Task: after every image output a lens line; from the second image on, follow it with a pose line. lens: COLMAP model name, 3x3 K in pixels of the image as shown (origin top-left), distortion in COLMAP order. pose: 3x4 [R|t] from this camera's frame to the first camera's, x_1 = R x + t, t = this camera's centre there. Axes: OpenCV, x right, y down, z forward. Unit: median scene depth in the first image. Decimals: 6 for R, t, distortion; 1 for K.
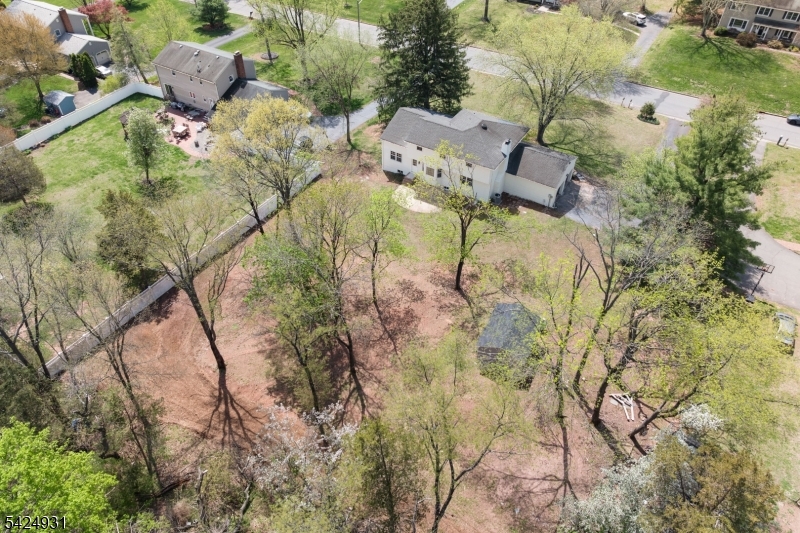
lens RADIAL K [[574.2, 0, 400.0], [0, 574.2, 266.5], [0, 0, 1]] dist [-0.033010, -0.001817]
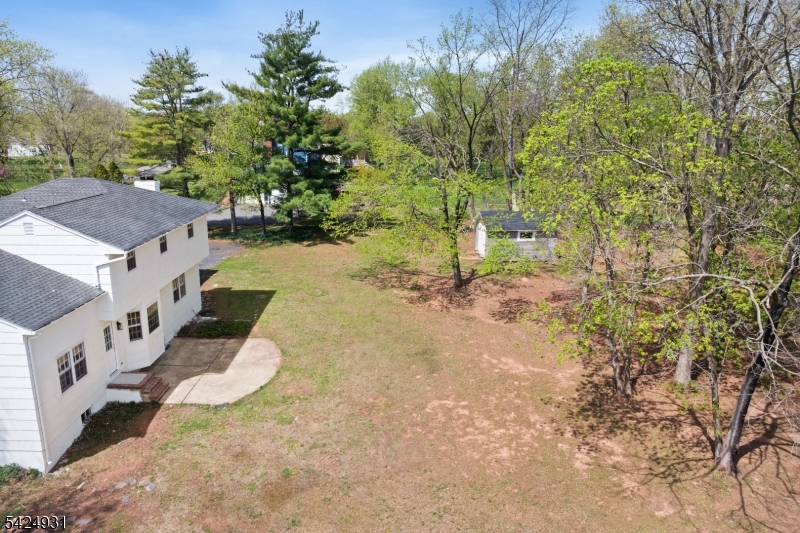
lens RADIAL K [[574.2, 0, 400.0], [0, 574.2, 266.5], [0, 0, 1]] dist [-0.033010, -0.001817]
pose [[-0.525863, -0.208424, 0.824638, -0.437570], [0.577819, 0.623921, 0.526163, -0.398314], [-0.624174, 0.753181, -0.207665, 1.350504]]
